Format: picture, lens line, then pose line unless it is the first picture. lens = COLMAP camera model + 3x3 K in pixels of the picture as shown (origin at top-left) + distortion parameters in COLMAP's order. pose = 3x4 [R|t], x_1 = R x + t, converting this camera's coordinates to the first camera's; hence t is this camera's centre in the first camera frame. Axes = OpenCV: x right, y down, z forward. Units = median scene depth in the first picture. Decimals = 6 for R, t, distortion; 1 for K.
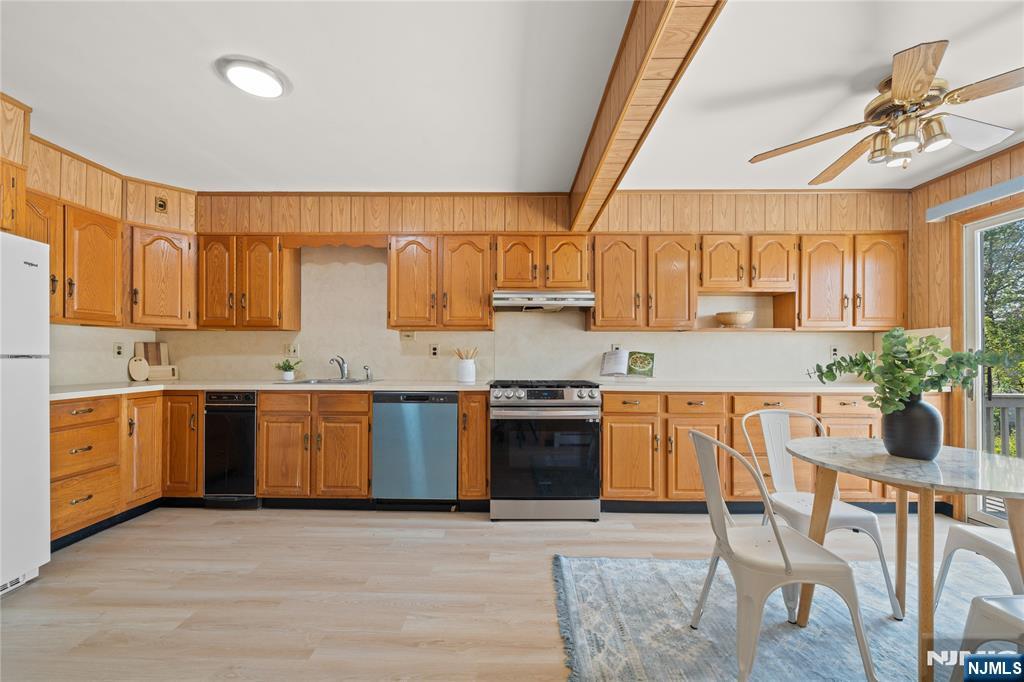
lens RADIAL K [[409.1, 0, 507.3], [0, 409.1, 354.5], [0, 0, 1]] dist [-0.001233, -0.000352]
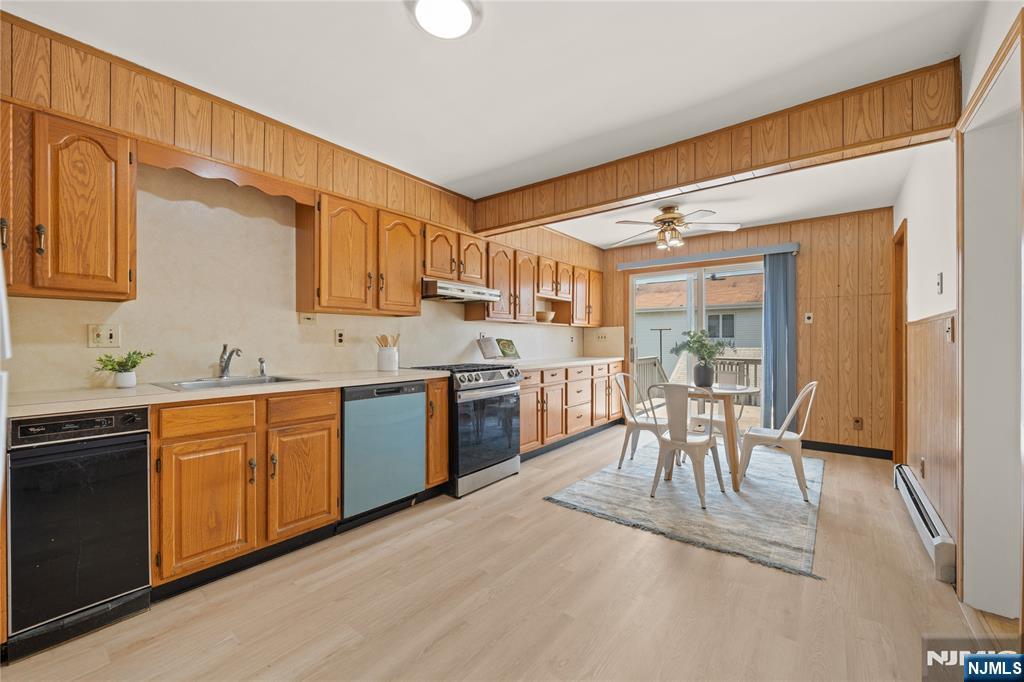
lens RADIAL K [[409.1, 0, 509.5], [0, 409.1, 340.9], [0, 0, 1]] dist [-0.001233, -0.000352]
pose [[0.608606, -0.003078, 0.793467, -0.739644], [-0.003329, 0.999974, 0.006433, -0.009127], [-0.793466, -0.006557, 0.608580, 0.233329]]
